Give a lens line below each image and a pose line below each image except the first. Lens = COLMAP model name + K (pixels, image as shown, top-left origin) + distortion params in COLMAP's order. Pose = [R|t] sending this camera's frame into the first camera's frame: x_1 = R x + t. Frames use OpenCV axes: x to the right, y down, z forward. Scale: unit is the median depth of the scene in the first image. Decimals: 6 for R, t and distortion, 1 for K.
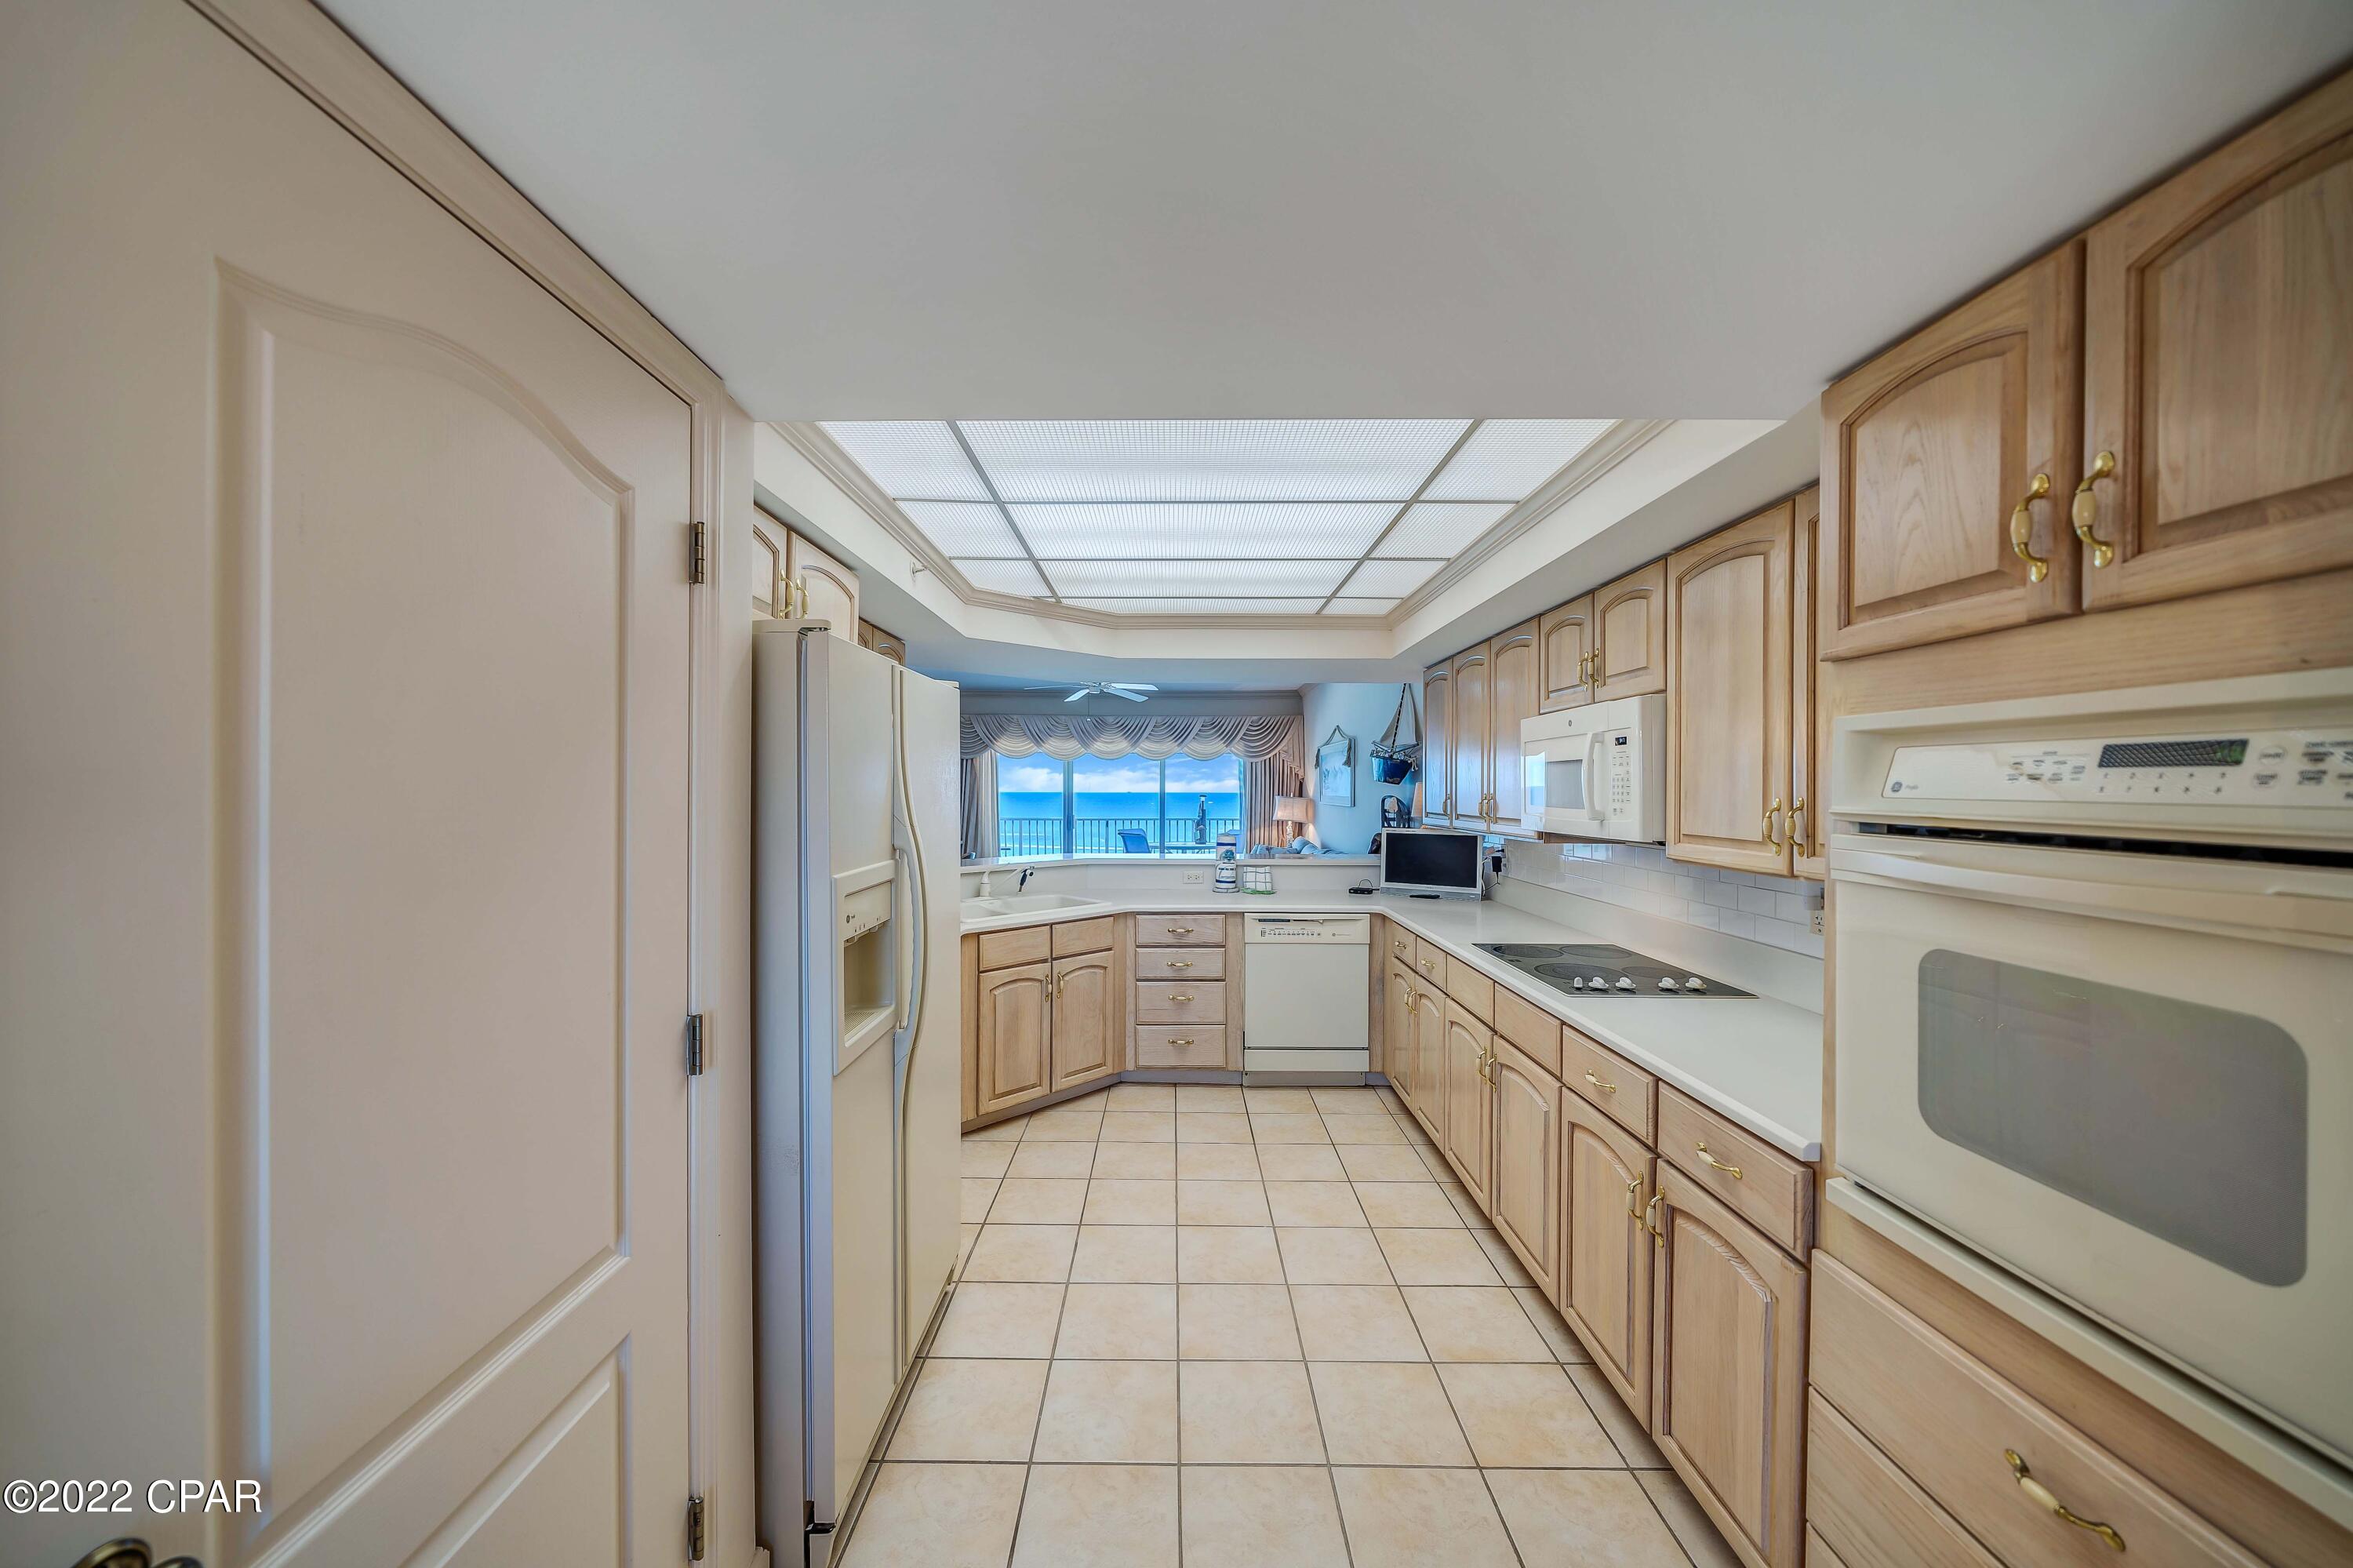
lens RADIAL K [[825.8, 0, 1163.7], [0, 825.8, 789.1], [0, 0, 1]] dist [-0.003009, -0.000010]
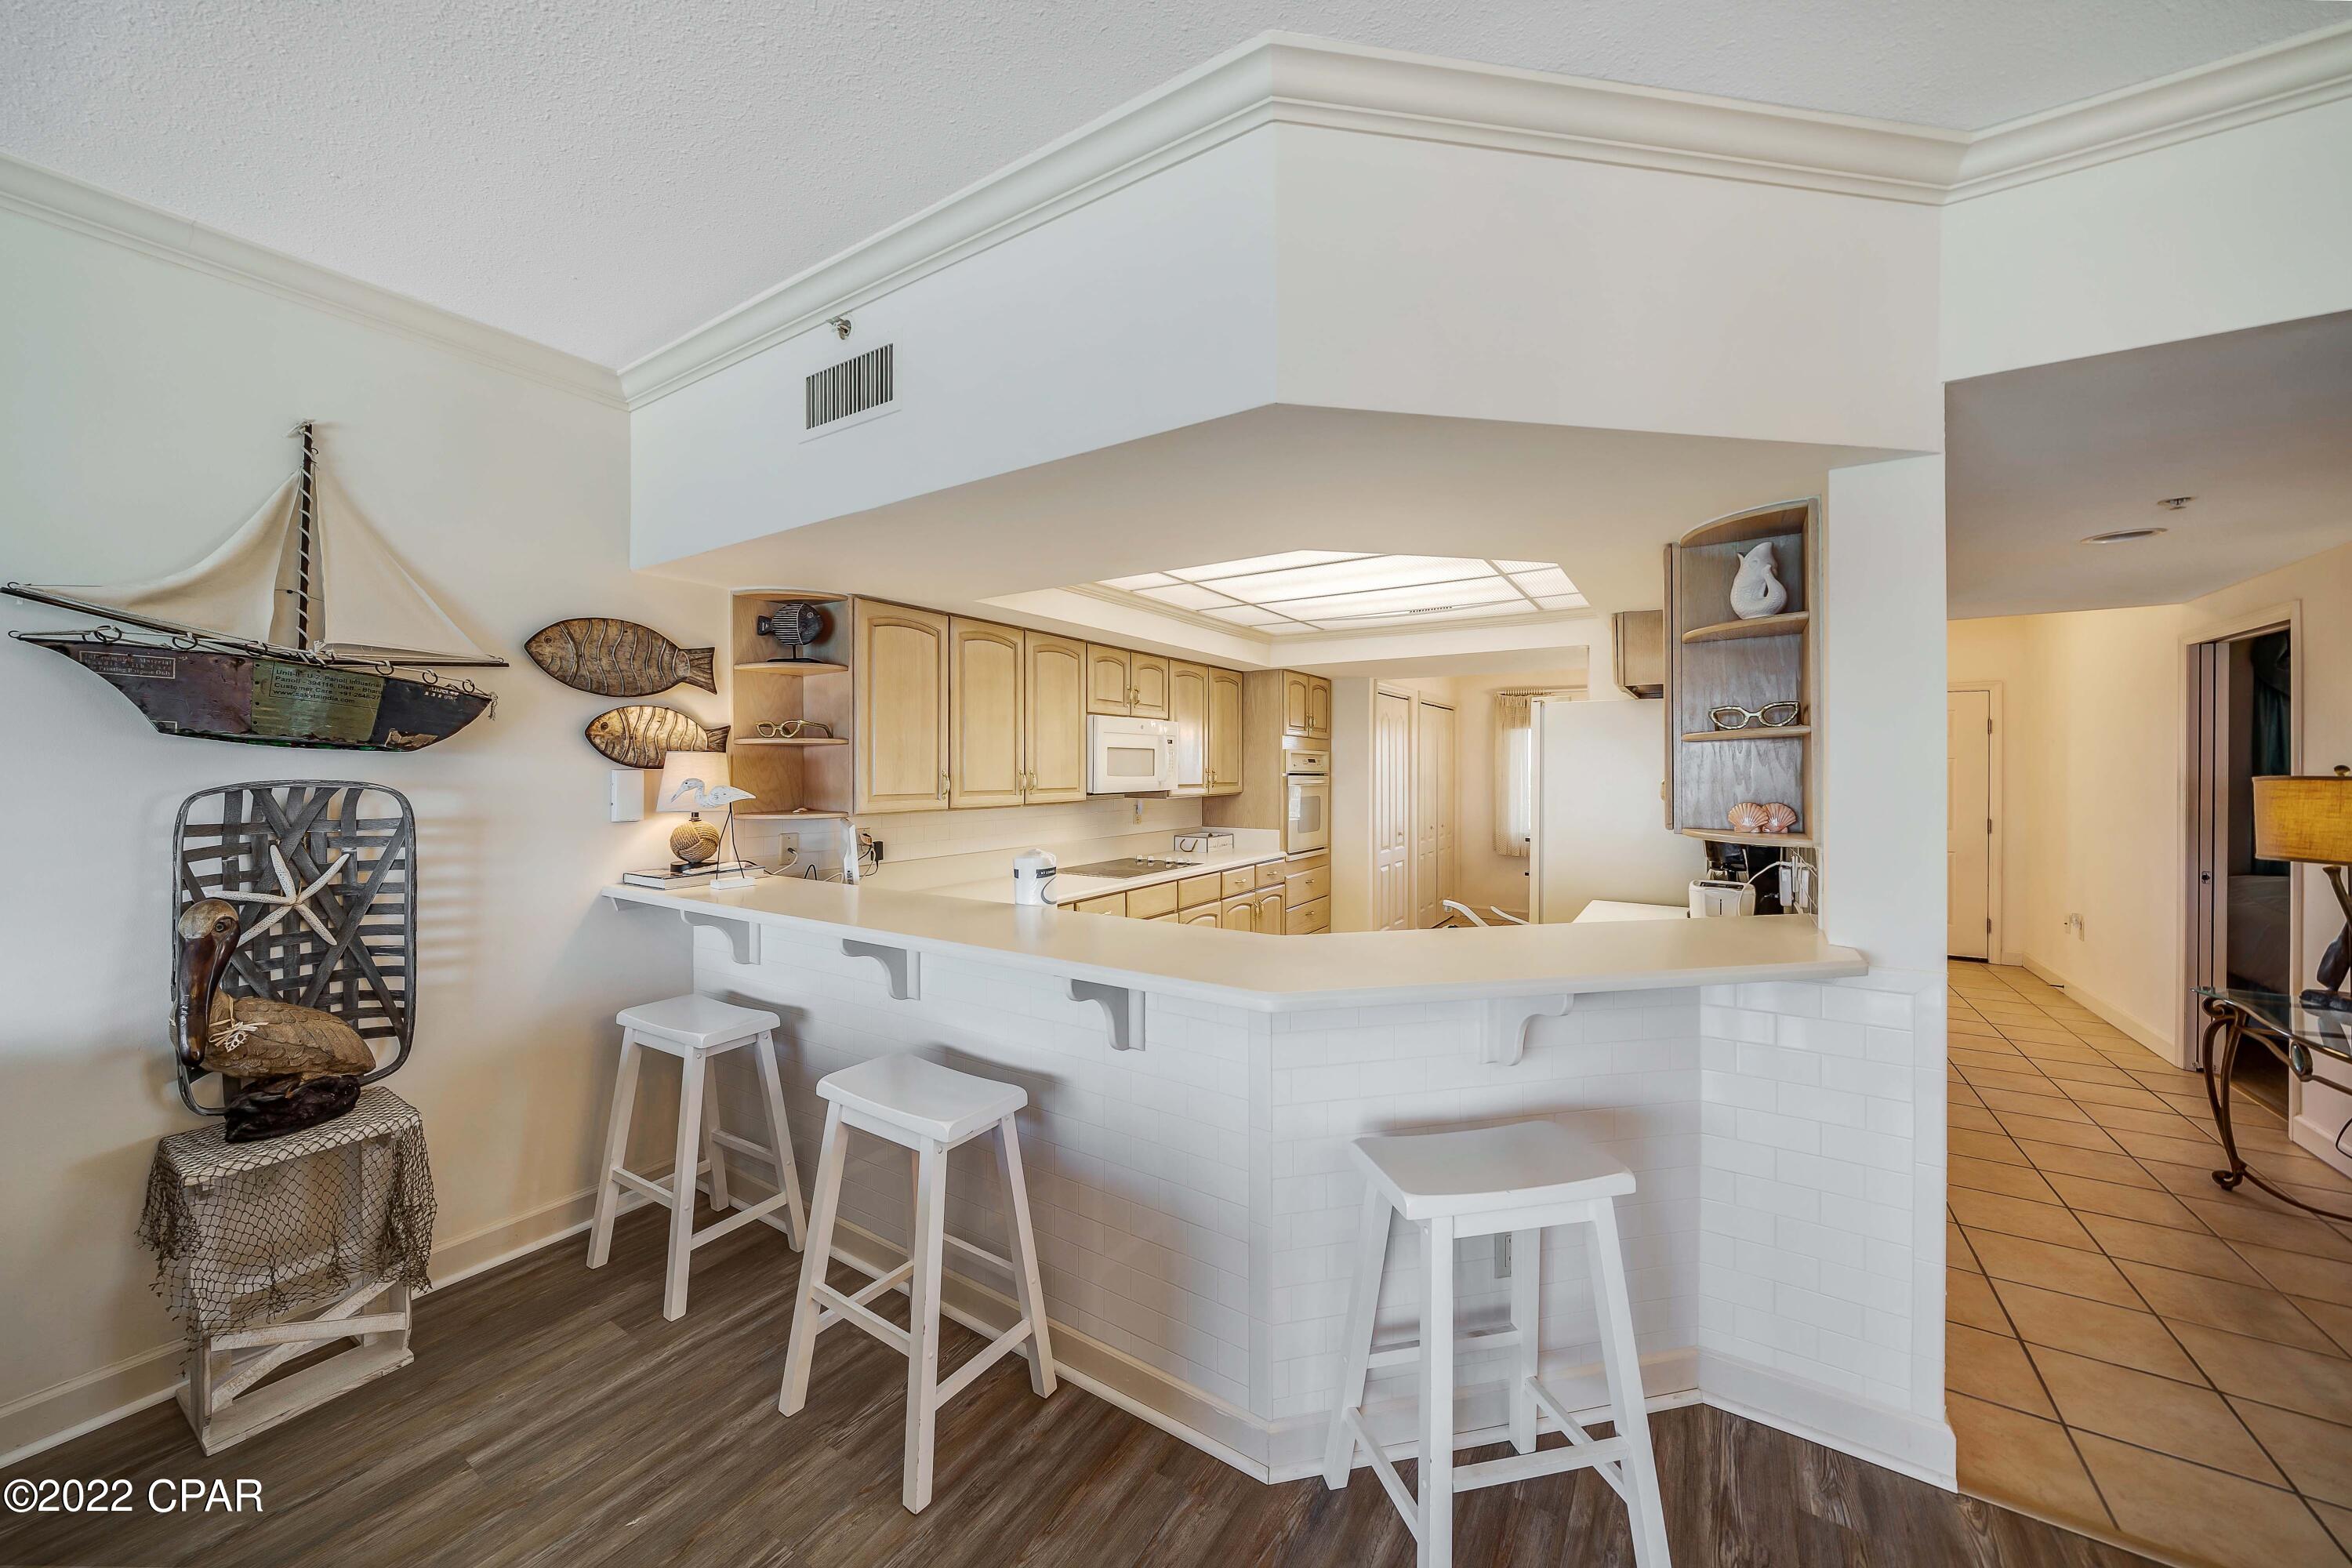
lens RADIAL K [[847.3, 0, 1194.0], [0, 847.3, 766.0], [0, 0, 1]] dist [0.000114, -0.000110]
pose [[-0.856465, -0.007108, 0.516156, -0.349855], [-0.006128, 0.999975, 0.003601, -0.003134], [-0.516169, -0.000079, -0.856487, 1.643626]]
